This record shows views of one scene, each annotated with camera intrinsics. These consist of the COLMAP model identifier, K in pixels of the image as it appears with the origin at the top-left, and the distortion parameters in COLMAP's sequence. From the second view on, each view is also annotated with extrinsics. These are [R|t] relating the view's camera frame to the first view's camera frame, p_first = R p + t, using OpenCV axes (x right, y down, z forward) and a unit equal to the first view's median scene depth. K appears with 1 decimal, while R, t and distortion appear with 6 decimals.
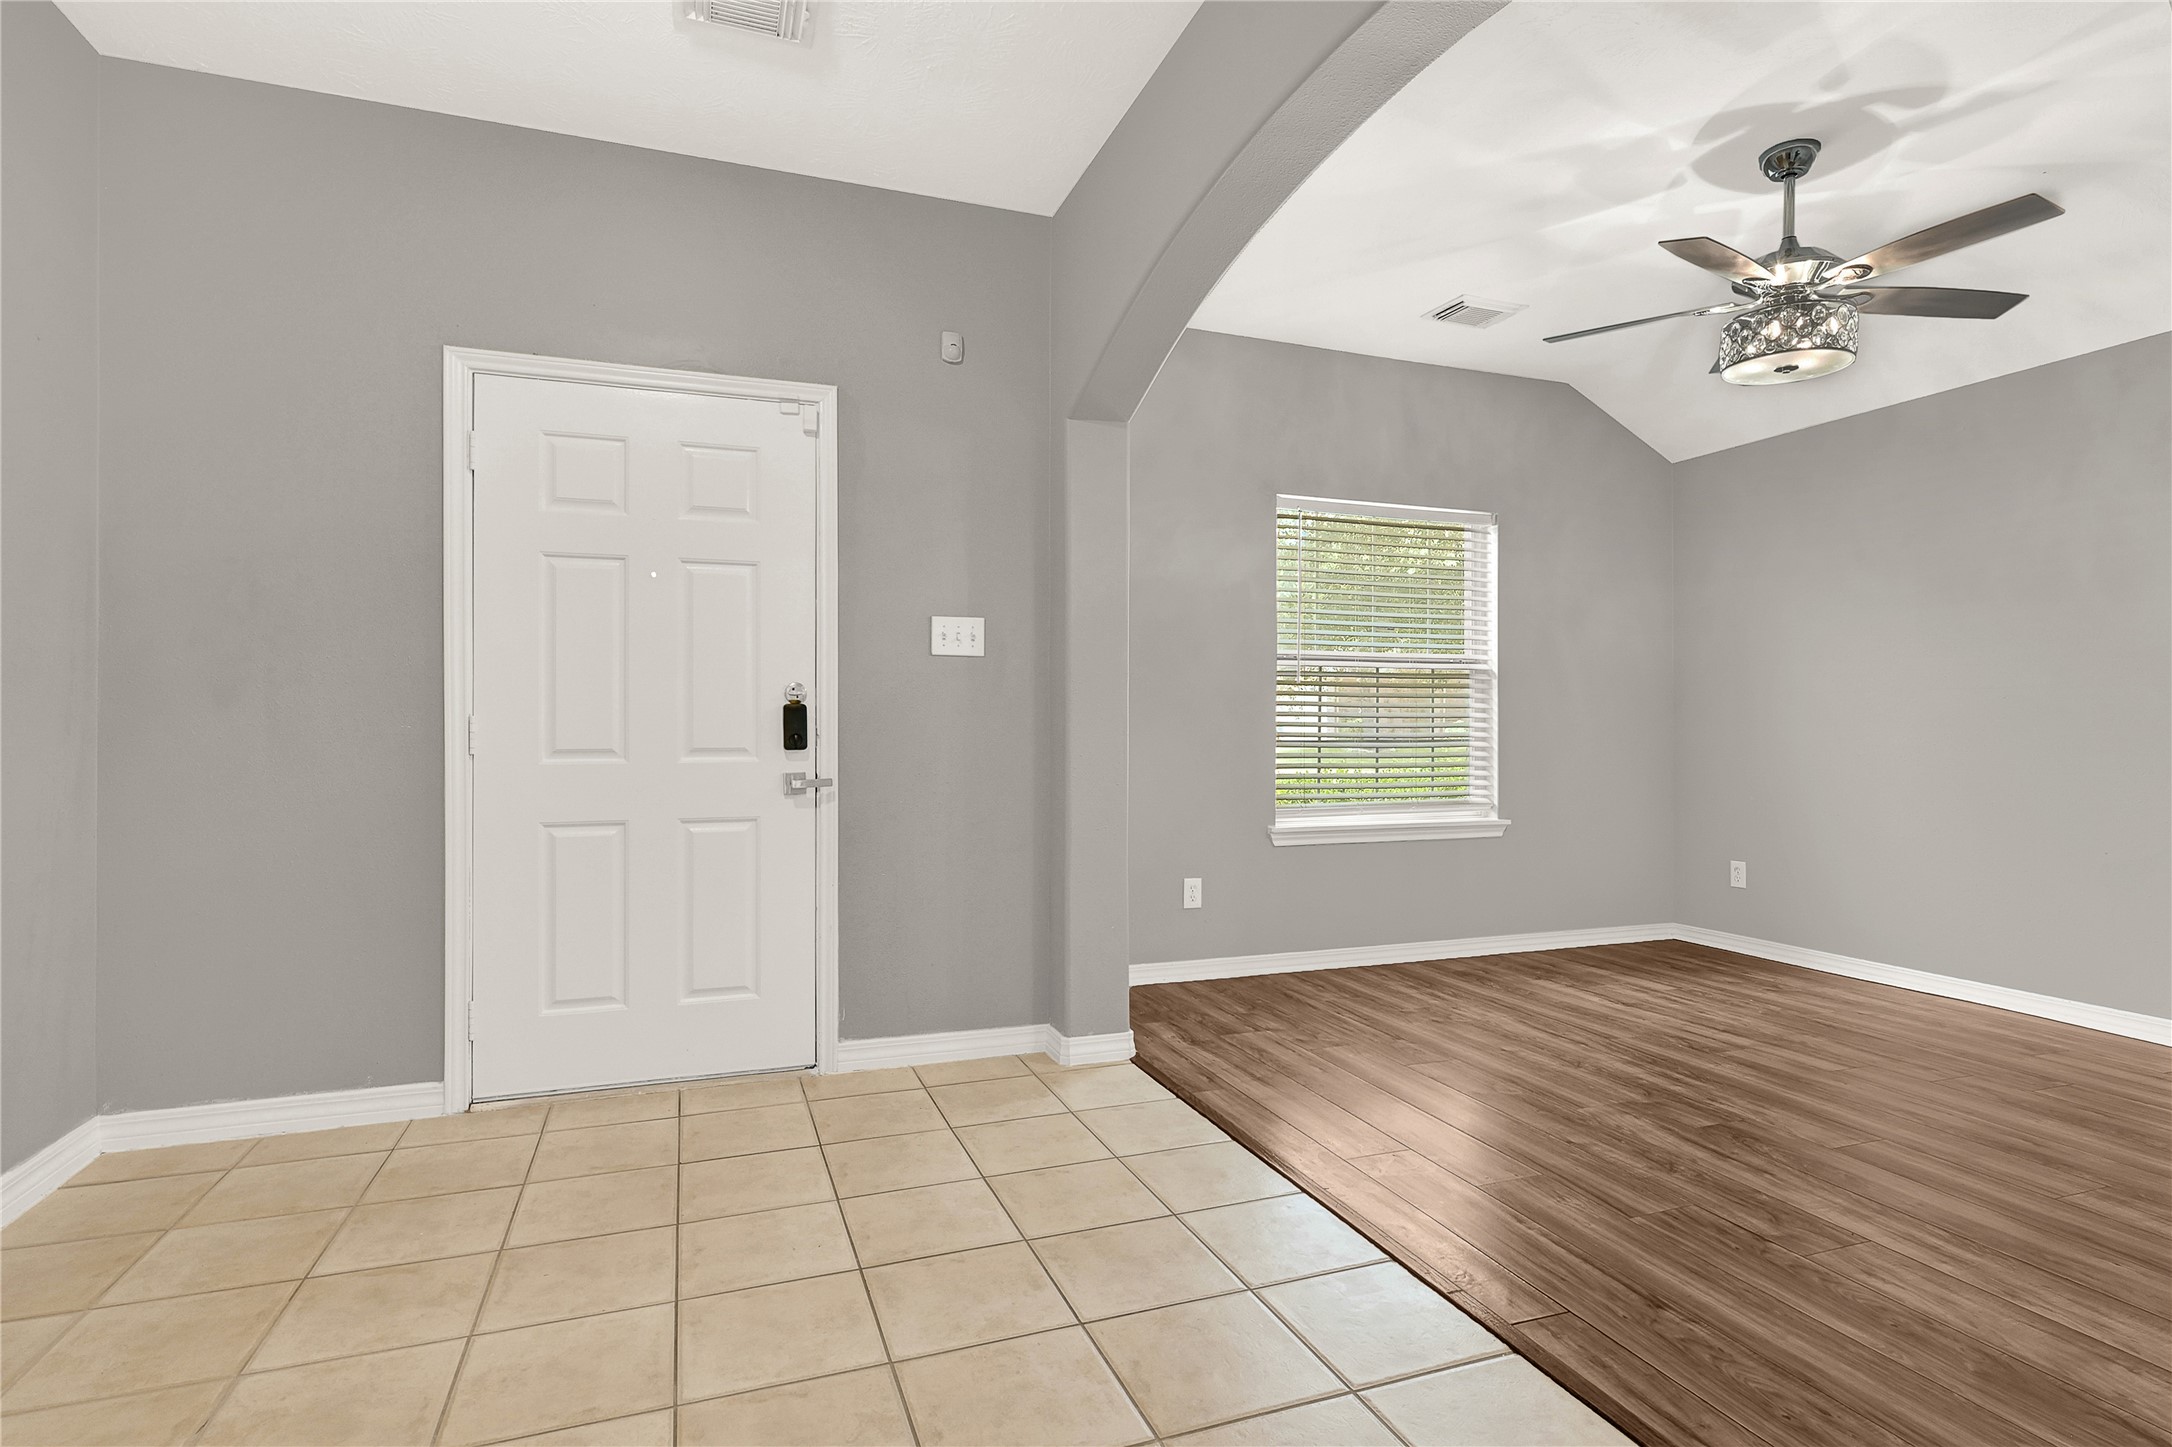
lens RADIAL K [[1154.8, 0, 1136.0], [0, 1154.8, 724.5], [0, 0, 1]] dist [0.002488, 0.001192]
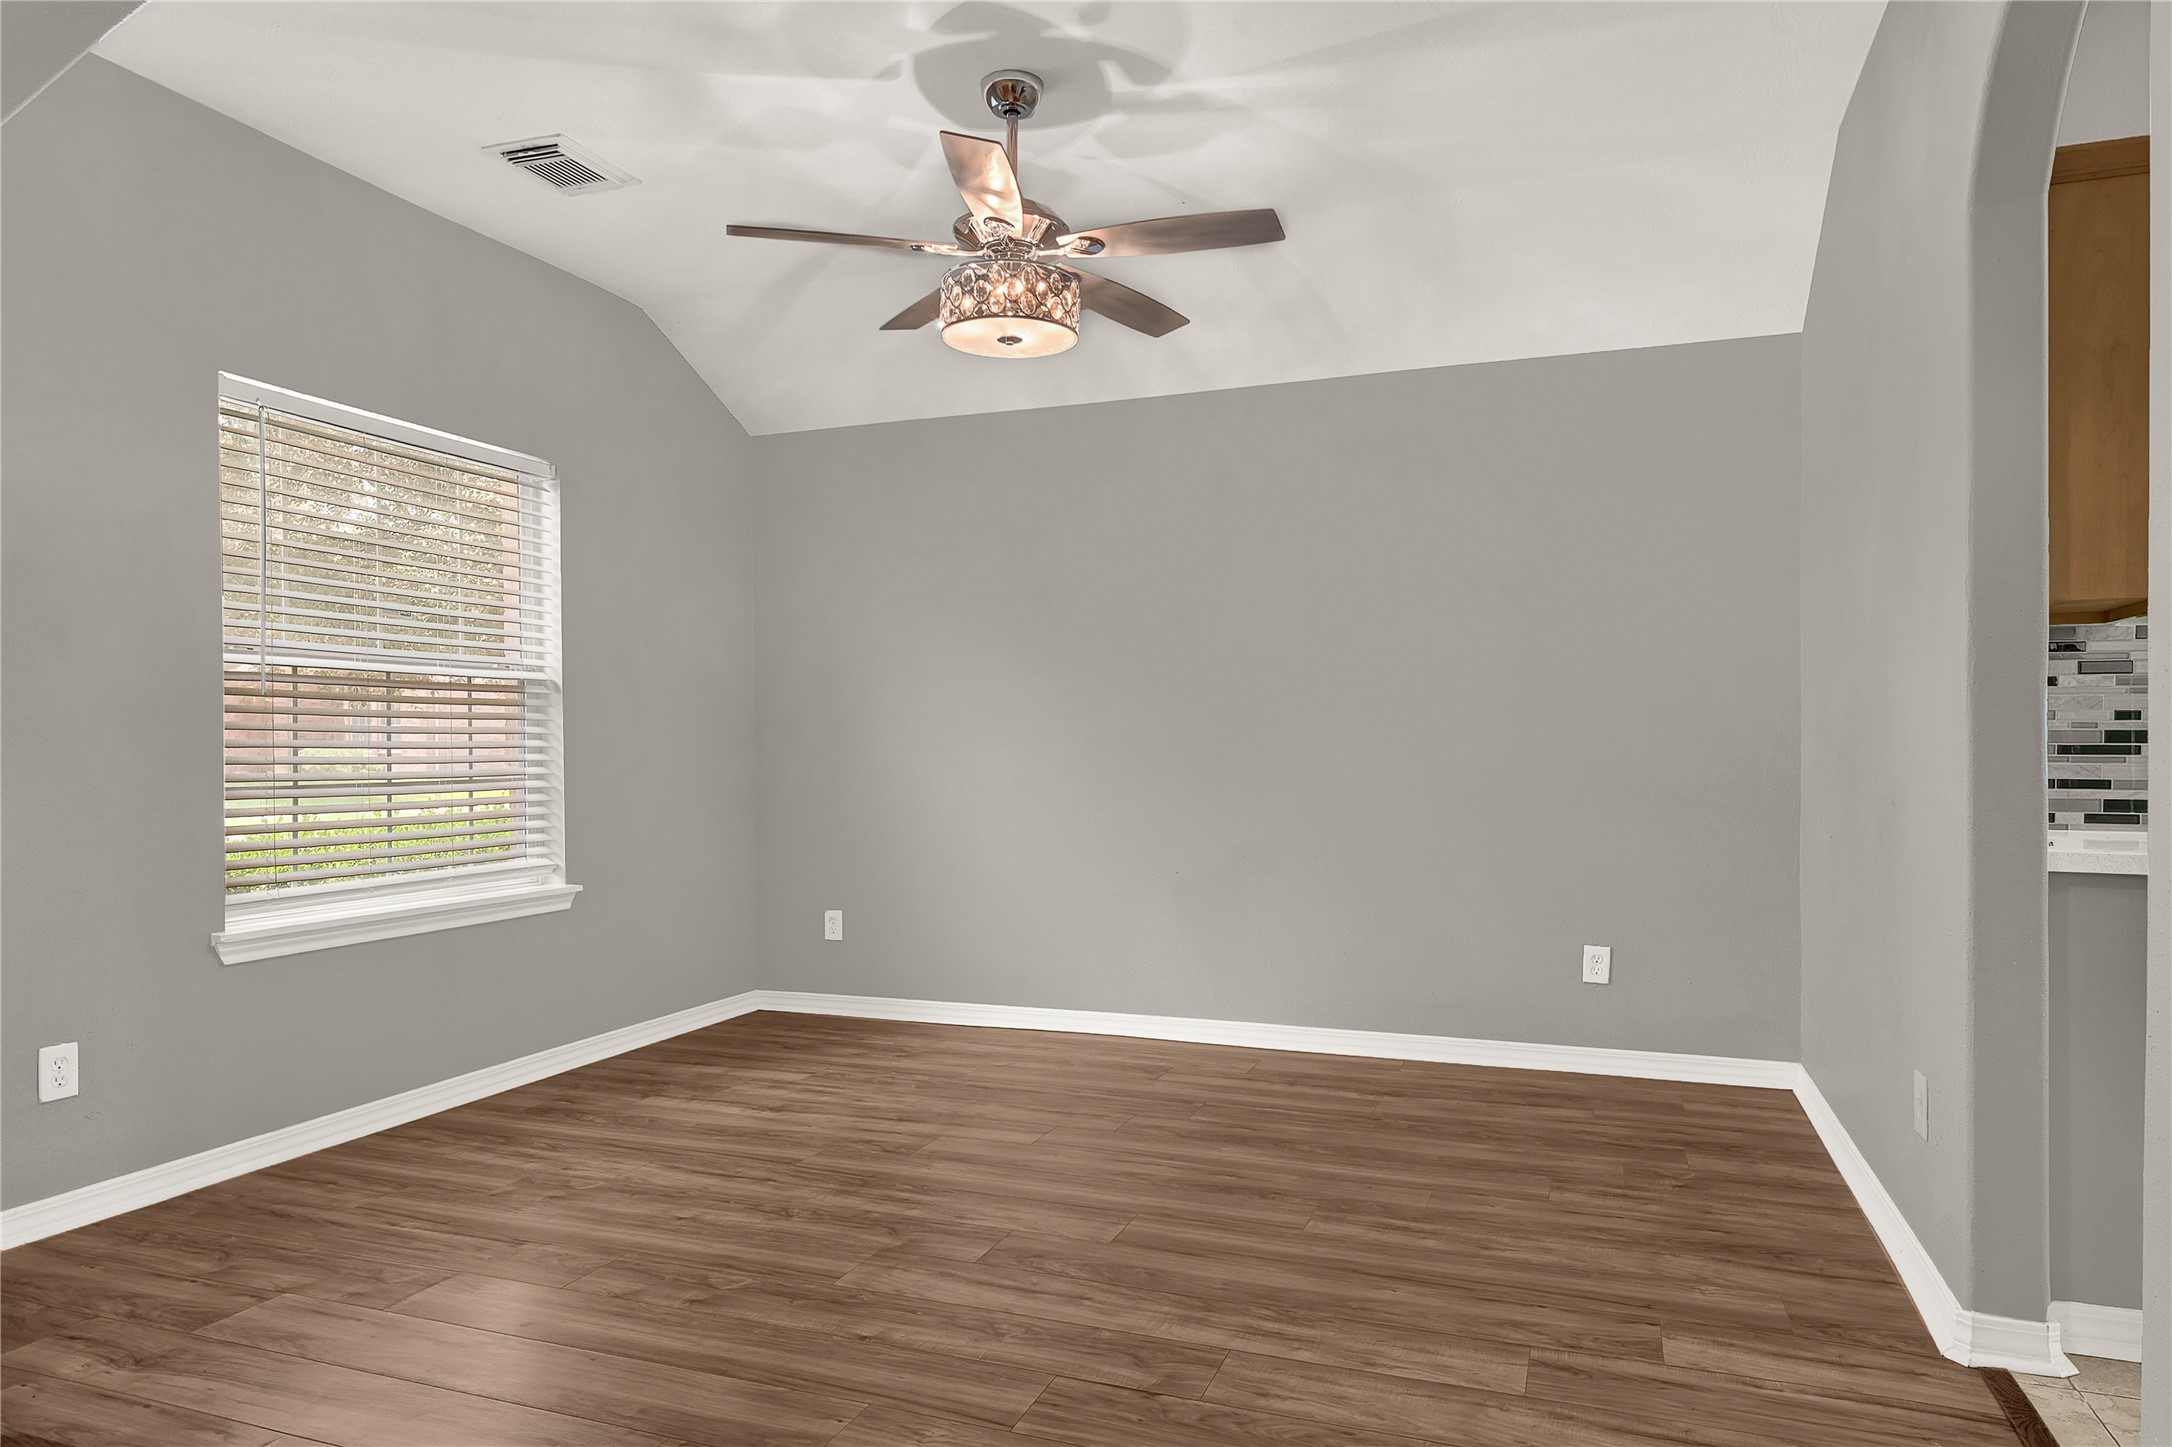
lens RADIAL K [[1311.8, 0, 1117.1], [0, 1311.8, 765.0], [0, 0, 1]] dist [-0.000003, 0.001272]
pose [[0.660781, -0.017189, 0.750382, -0.100232], [0.005258, 0.999819, 0.018273, -0.009837], [-0.750561, -0.008129, 0.660752, 0.256492]]
